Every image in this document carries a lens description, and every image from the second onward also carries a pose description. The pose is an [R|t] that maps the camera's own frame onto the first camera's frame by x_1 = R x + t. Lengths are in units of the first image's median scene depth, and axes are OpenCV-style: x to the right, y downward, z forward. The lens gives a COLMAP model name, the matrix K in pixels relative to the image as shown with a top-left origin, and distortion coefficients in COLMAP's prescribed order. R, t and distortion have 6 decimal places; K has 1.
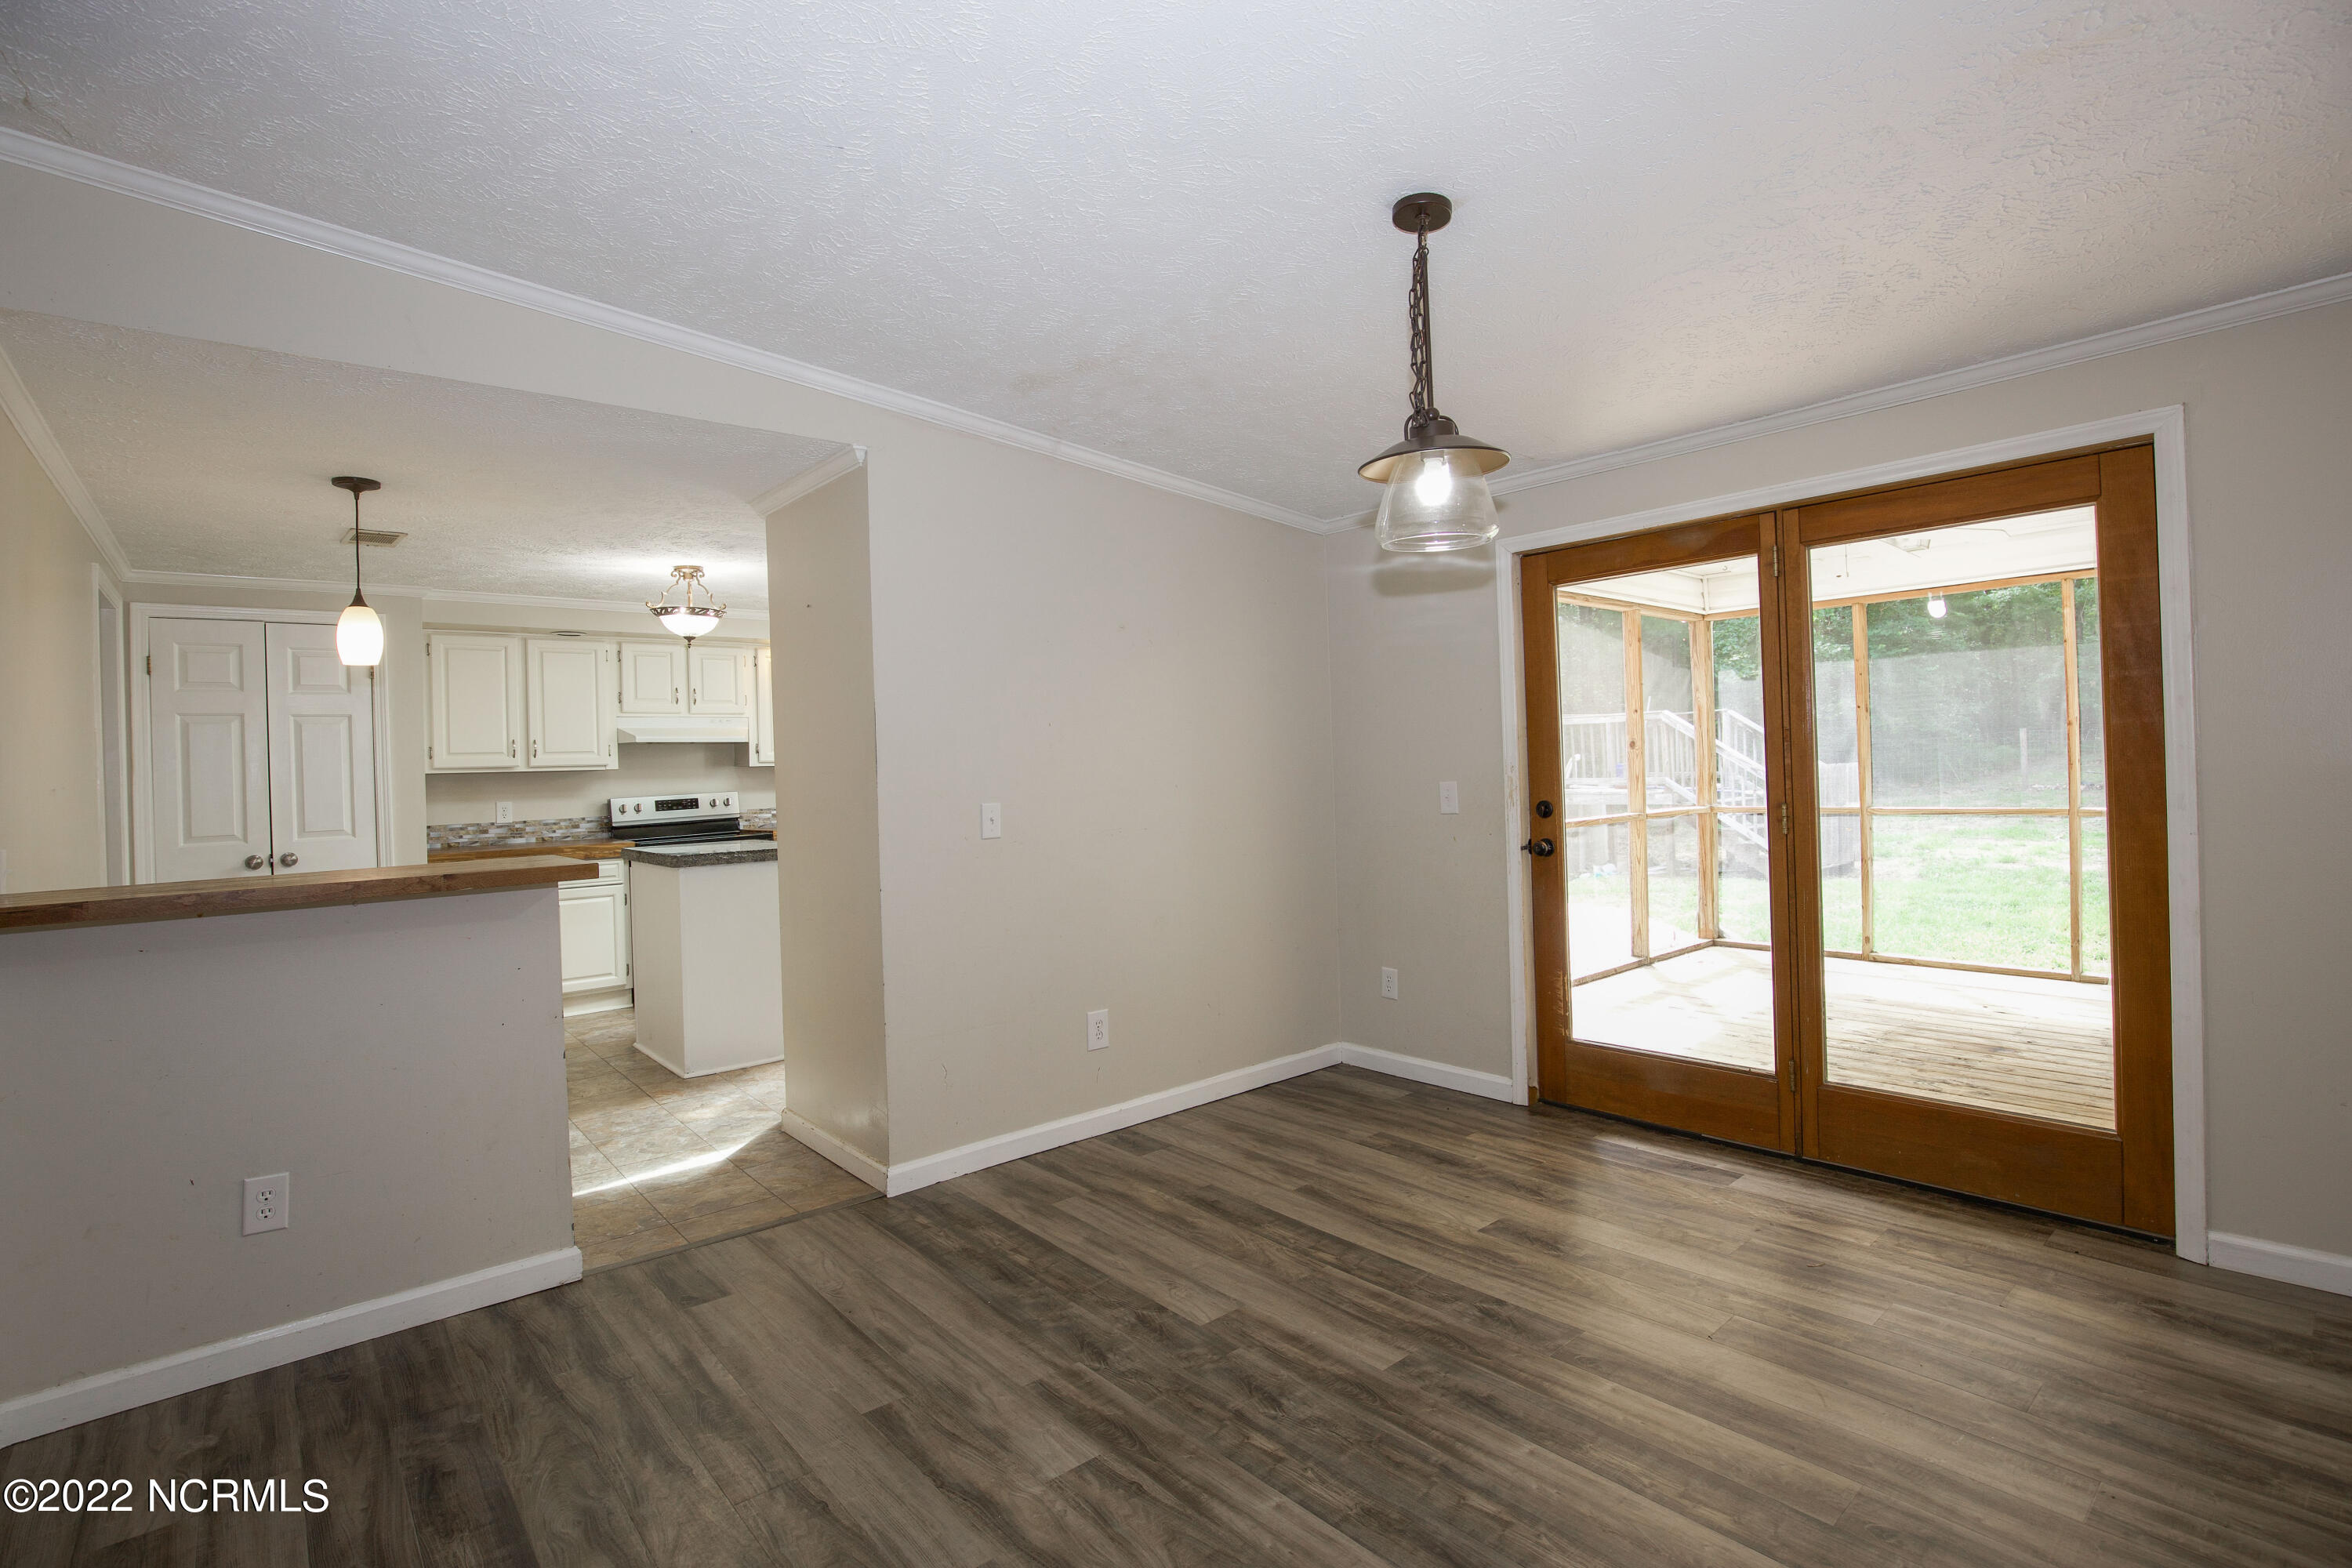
lens RADIAL K [[1103.7, 0, 1191.4], [0, 1103.7, 779.4], [0, 0, 1]] dist [-0.030147, 0.003439]
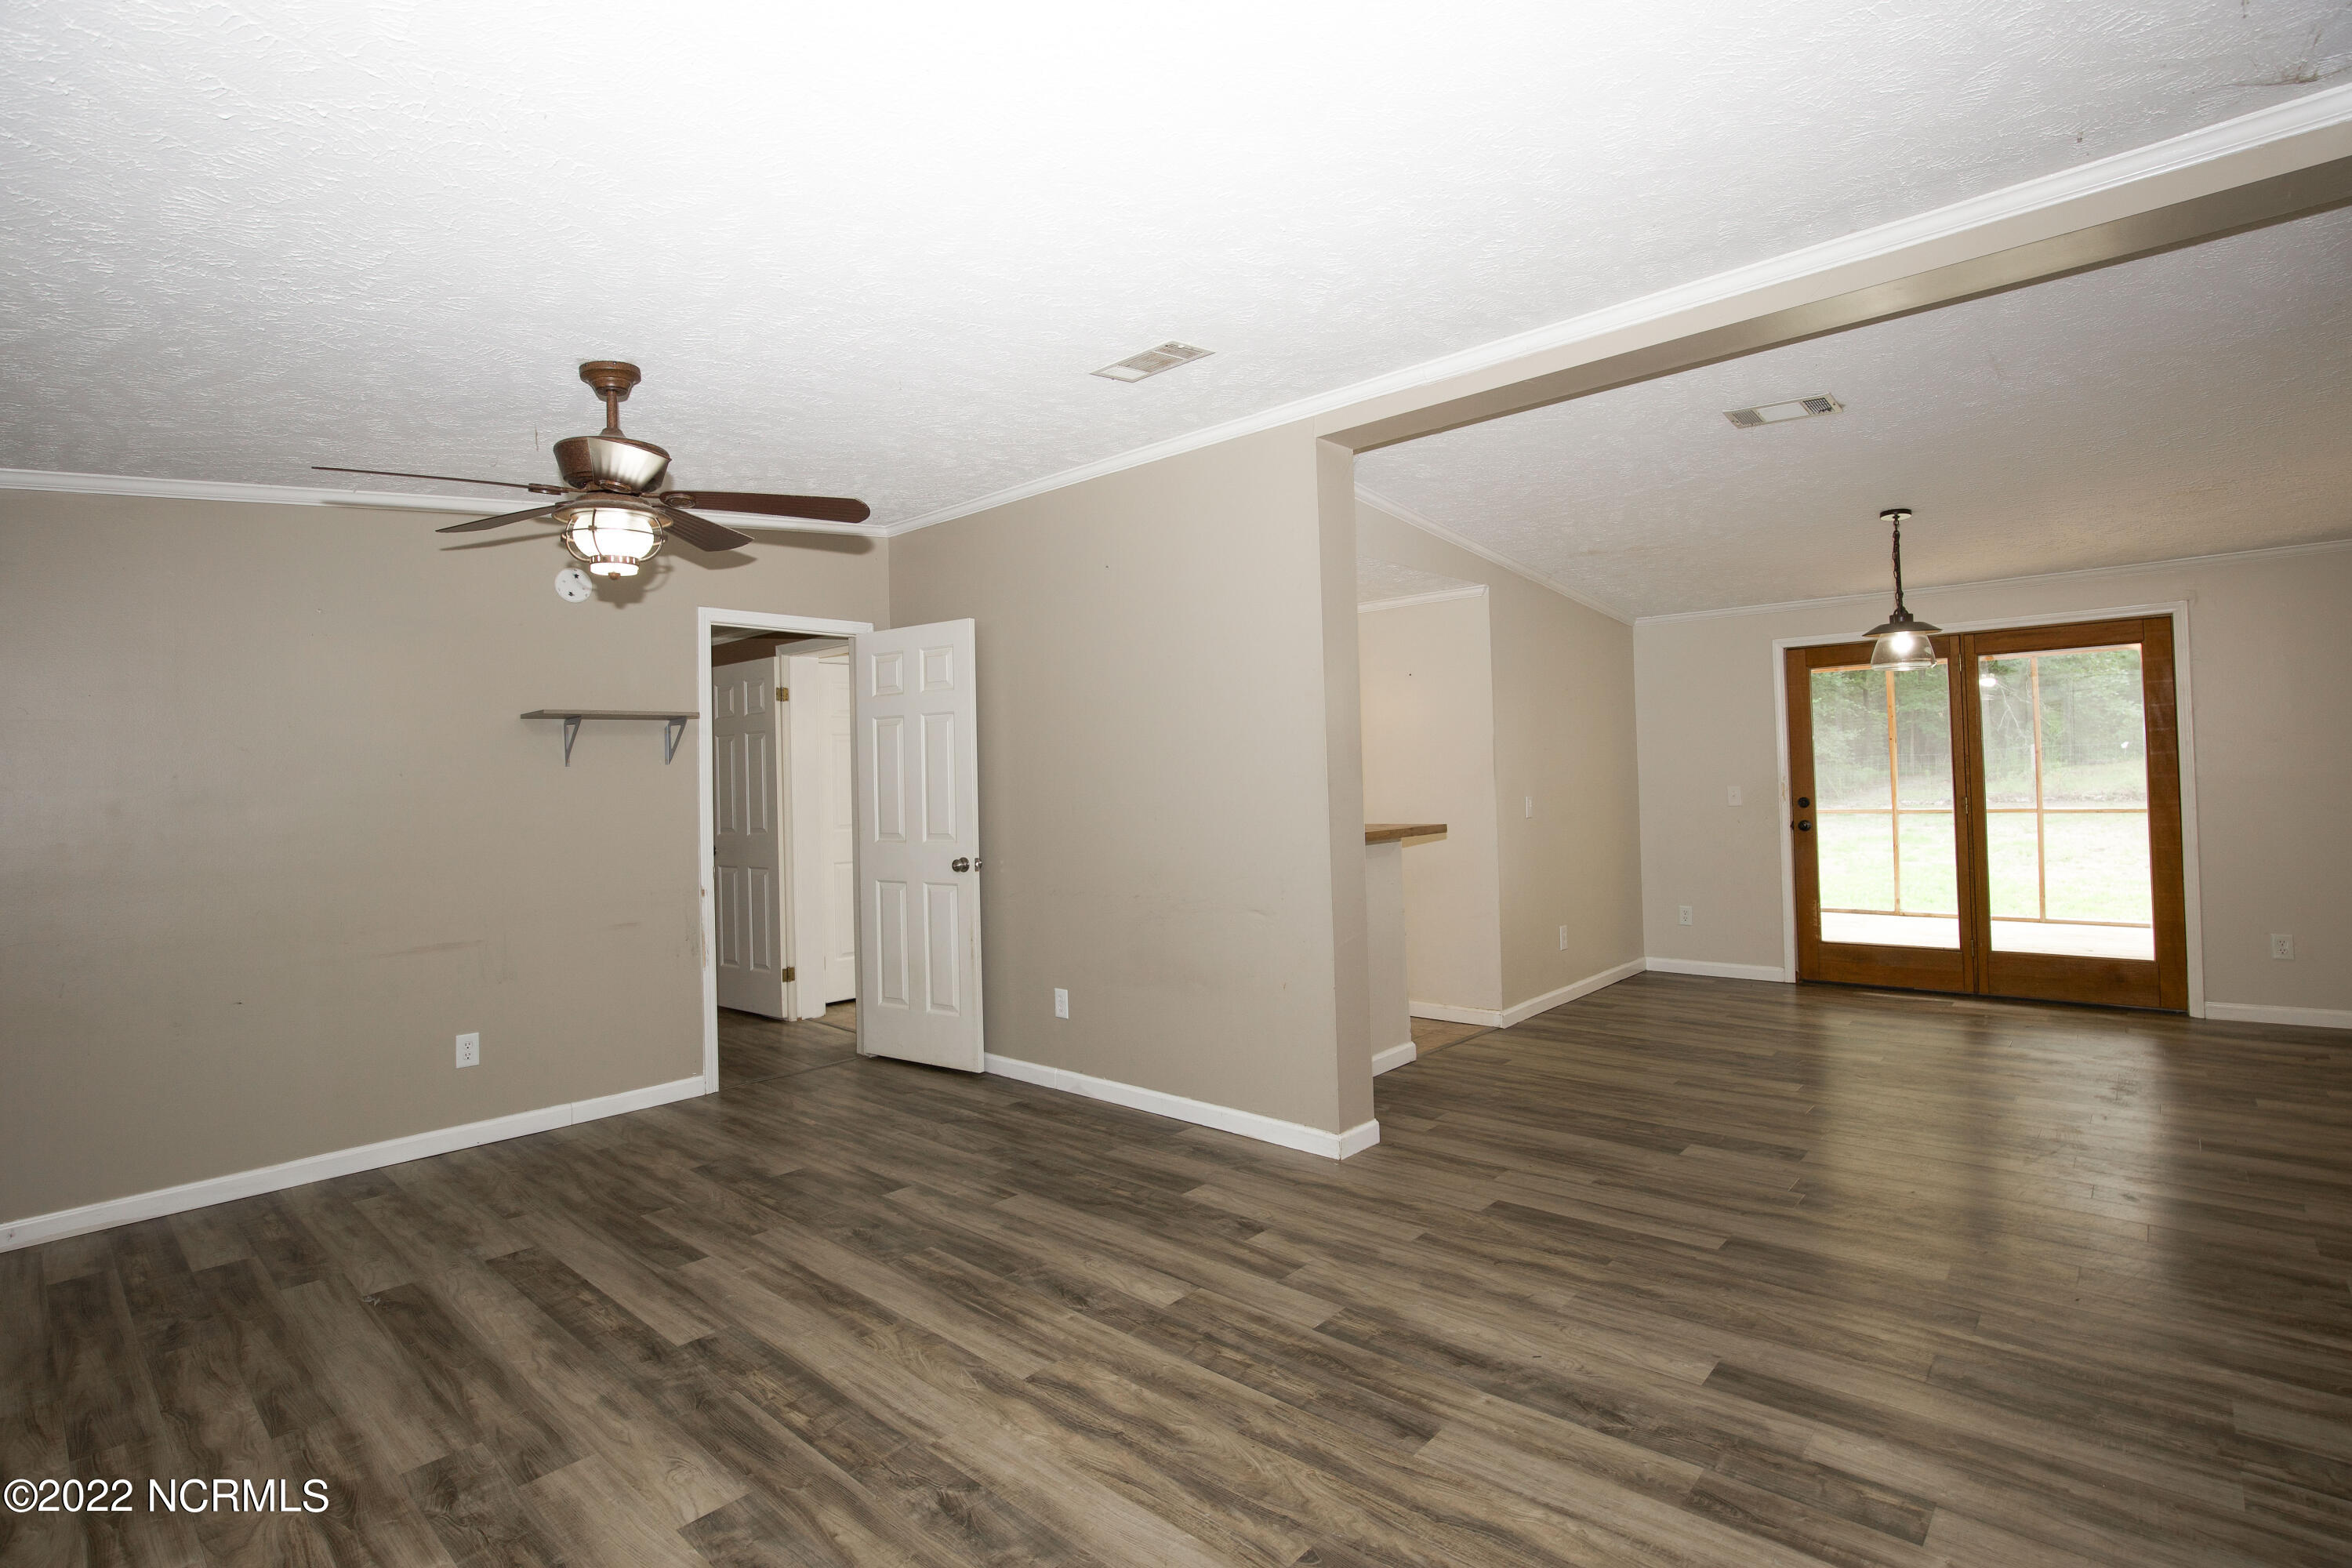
lens RADIAL K [[1103.7, 0, 1195.8], [0, 1103.7, 769.9], [0, 0, 1]] dist [-0.030147, 0.003439]
pose [[0.992708, 0.003978, 0.120477, -0.856949], [-0.001042, 0.999701, -0.024426, 0.020343], [-0.120538, 0.024122, 0.992416, -0.575859]]
